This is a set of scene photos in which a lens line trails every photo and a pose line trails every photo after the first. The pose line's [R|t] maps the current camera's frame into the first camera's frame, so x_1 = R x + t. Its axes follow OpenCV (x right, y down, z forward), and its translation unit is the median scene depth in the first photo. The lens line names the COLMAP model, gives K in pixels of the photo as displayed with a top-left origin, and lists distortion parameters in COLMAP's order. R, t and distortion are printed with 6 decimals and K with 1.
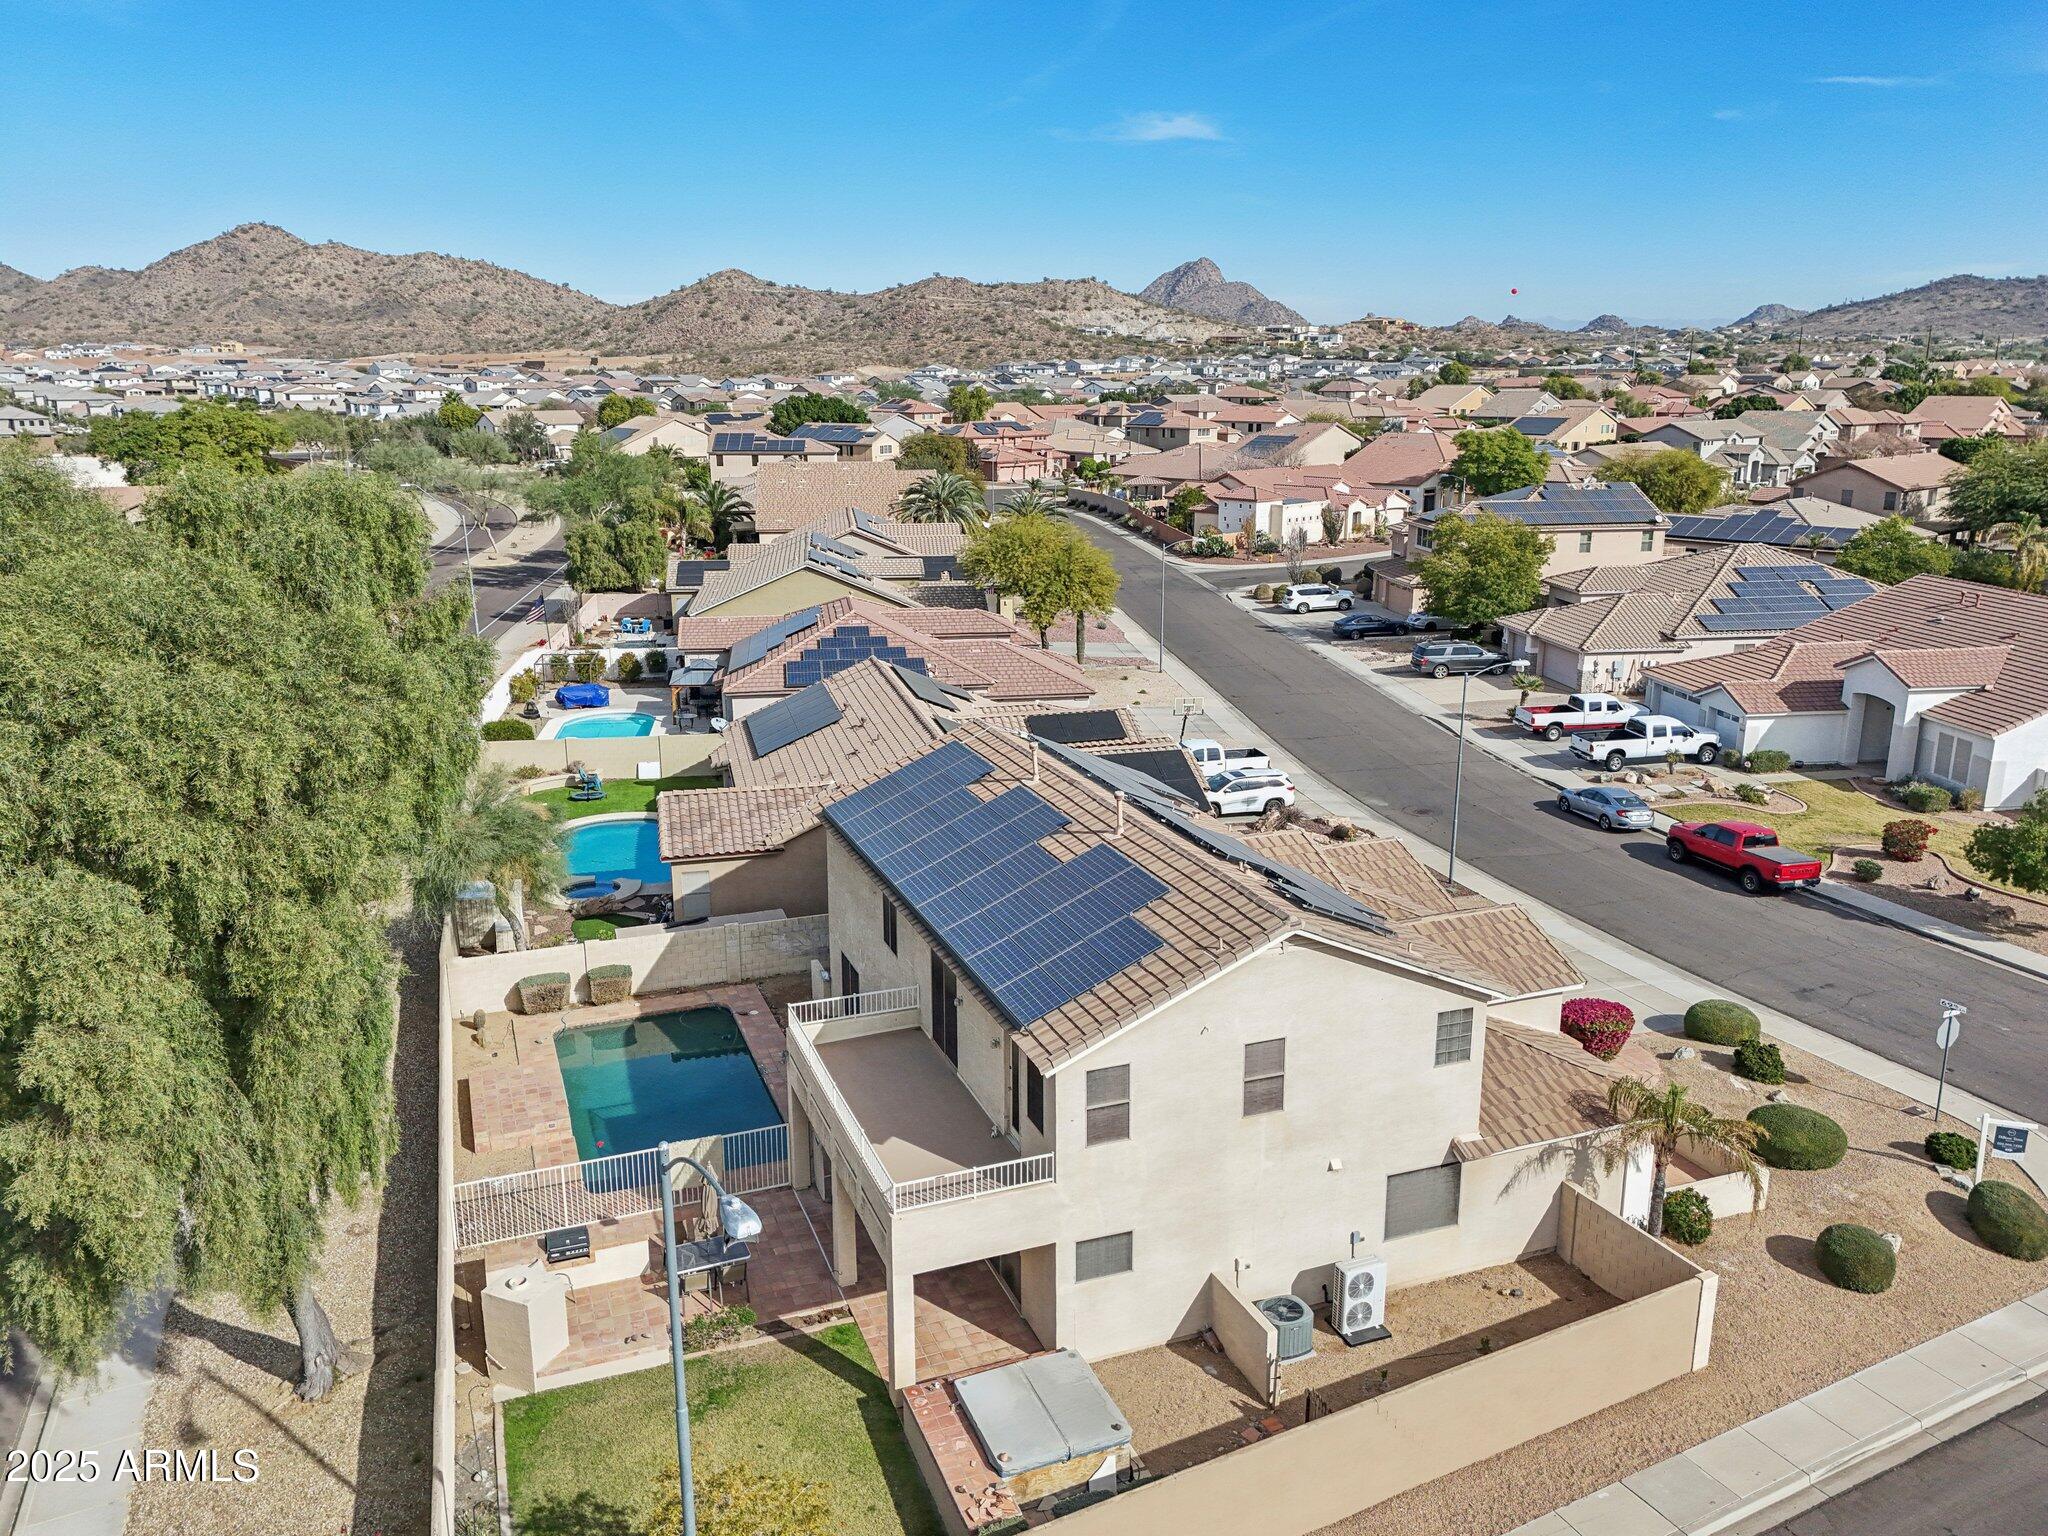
lens RADIAL K [[1531.6, 0, 1020.9], [0, 1531.6, 764.7], [0, 0, 1]] dist [0.058250, -0.046738]
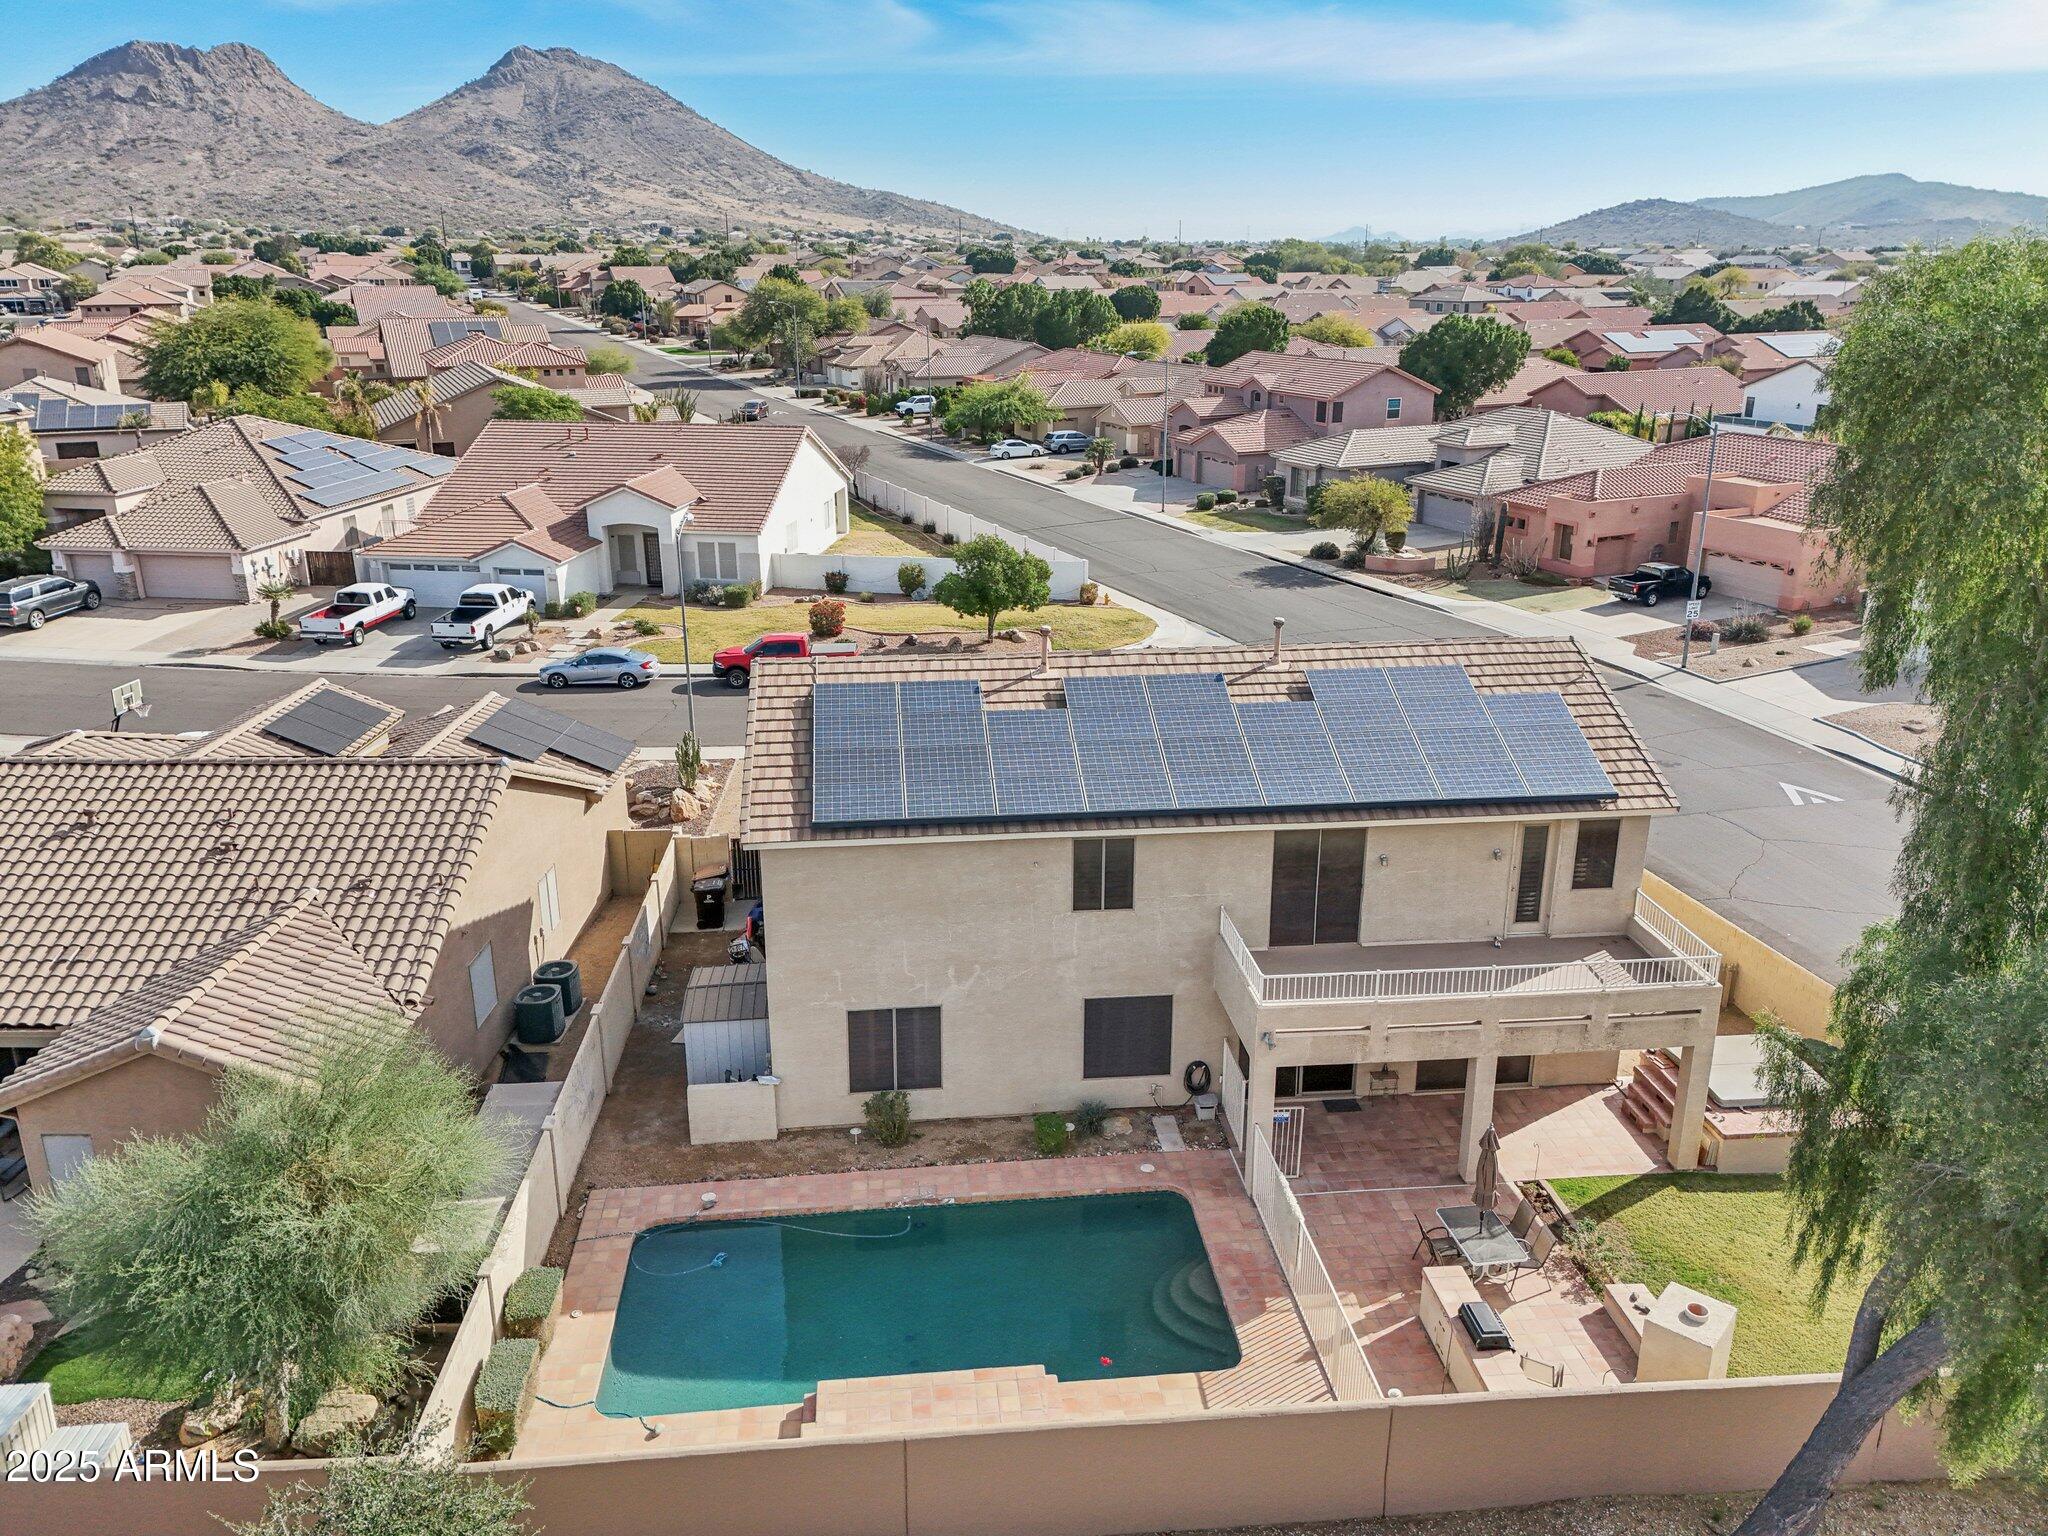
lens RADIAL K [[1531.6, 0, 1020.9], [0, 1531.6, 764.7], [0, 0, 1]] dist [0.058250, -0.046738]
pose [[0.253546, -0.301825, 0.919030, -0.376550], [0.242307, 0.939603, 0.241733, -0.070006], [-0.936484, 0.161397, 0.311366, 0.371886]]
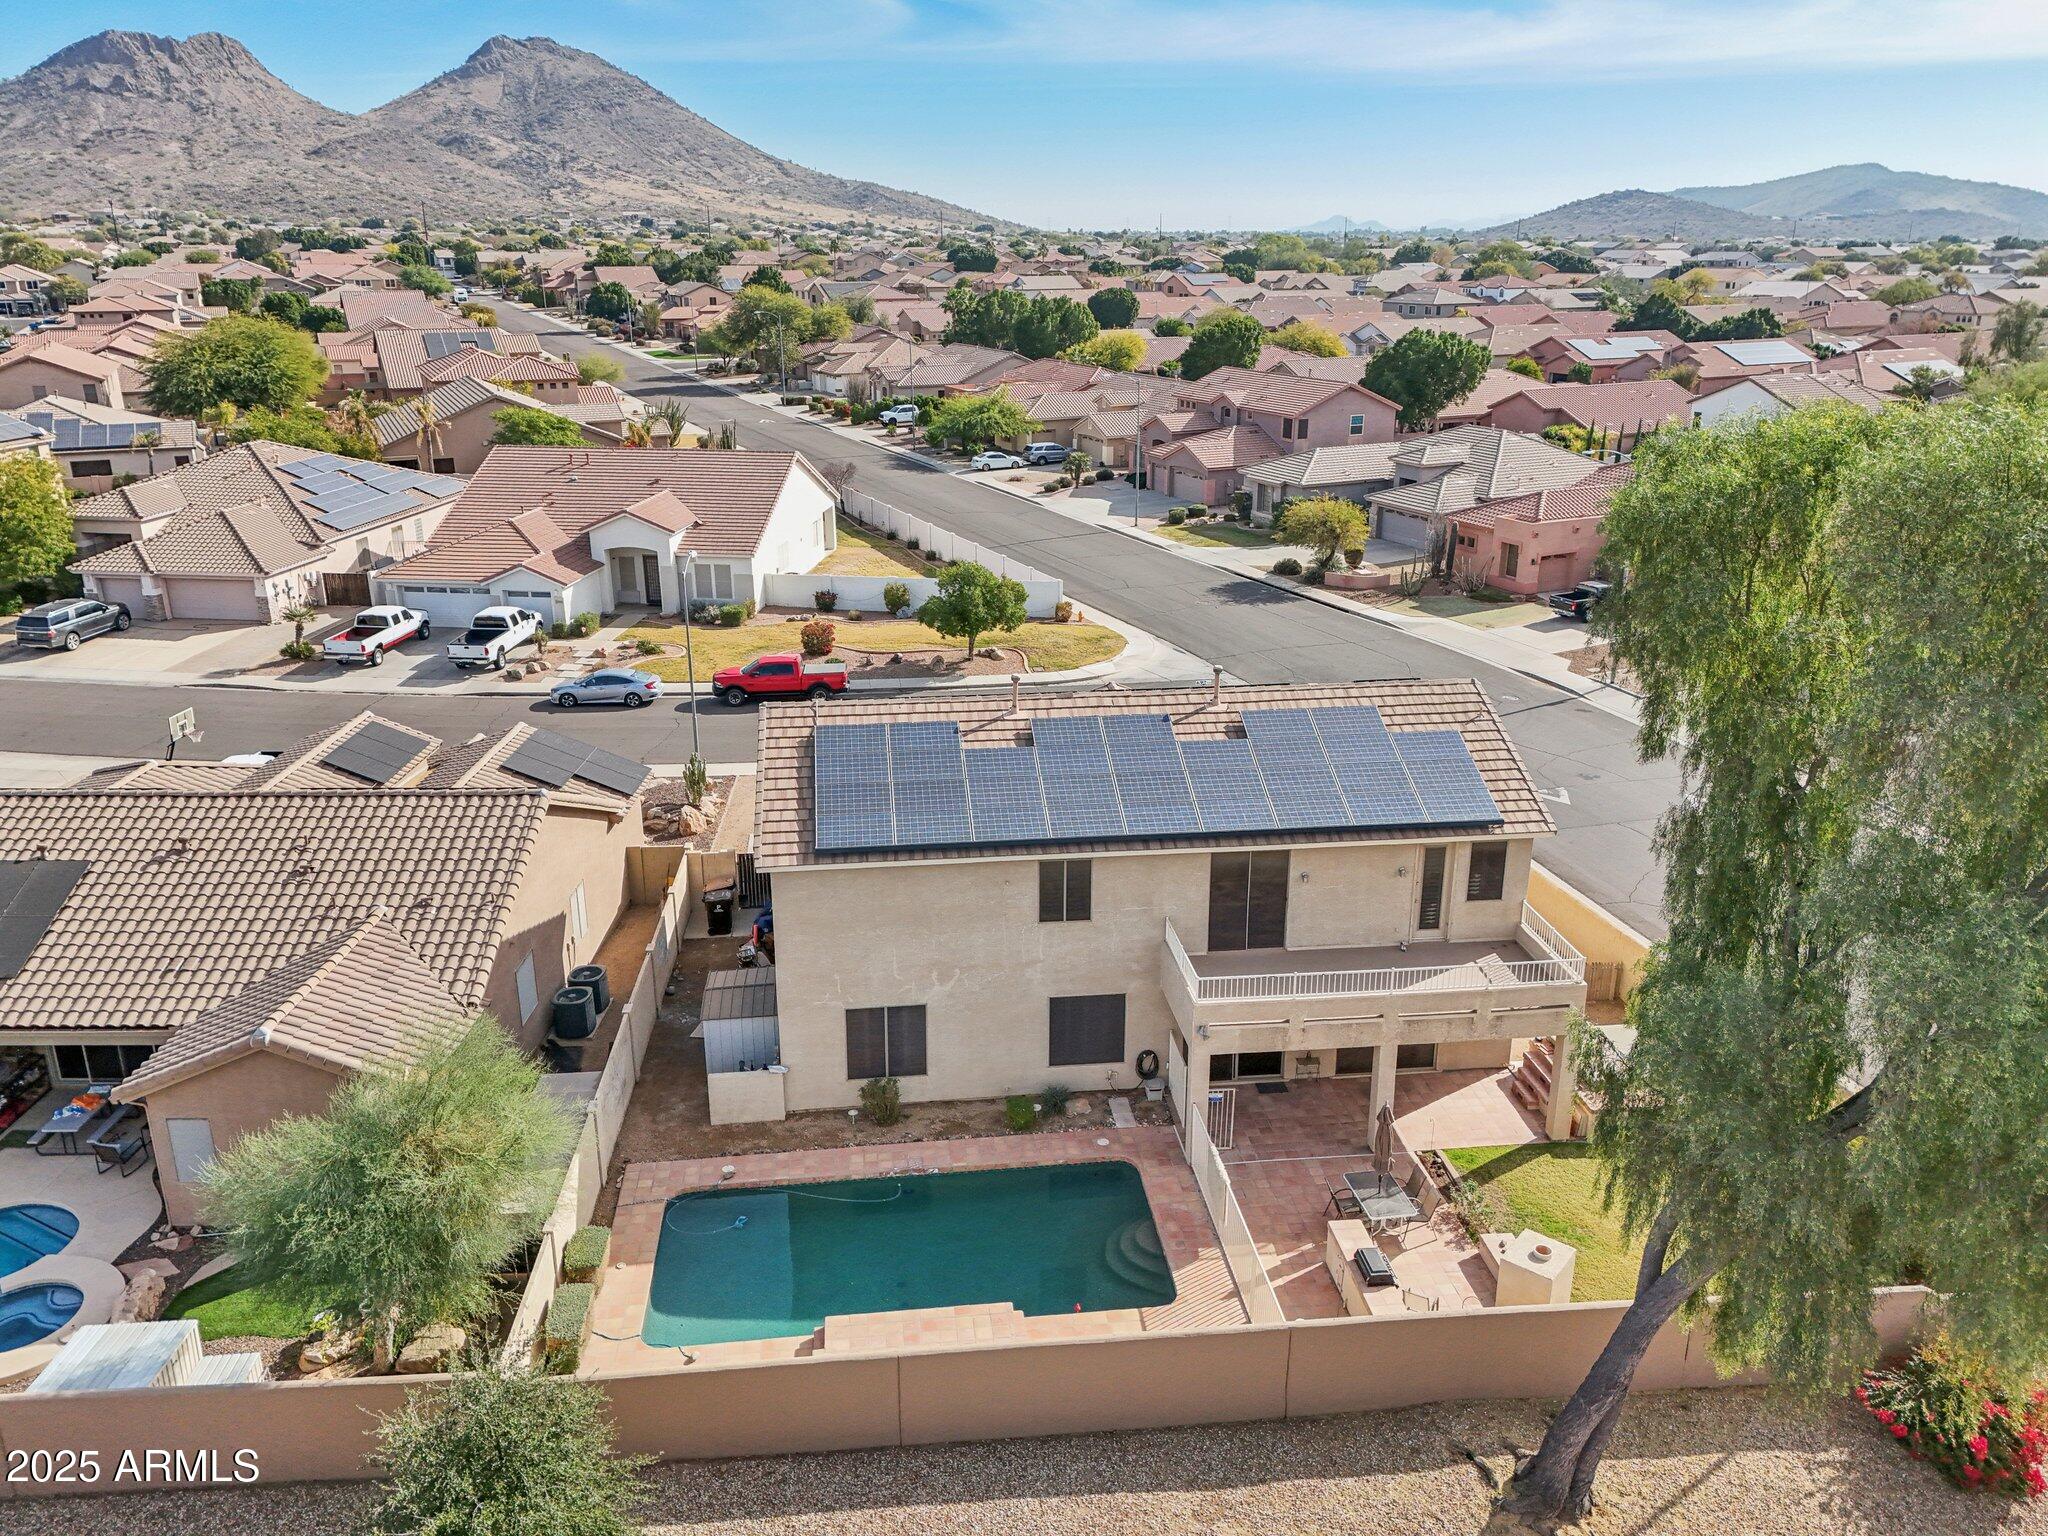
lens RADIAL K [[1531.6, 0, 1020.9], [0, 1531.6, 764.7], [0, 0, 1]] dist [0.058250, -0.046738]
pose [[0.242776, -0.309074, 0.919529, -0.428115], [0.243540, 0.936949, 0.250630, -0.095325], [-0.939014, 0.163095, 0.302741, 0.347930]]
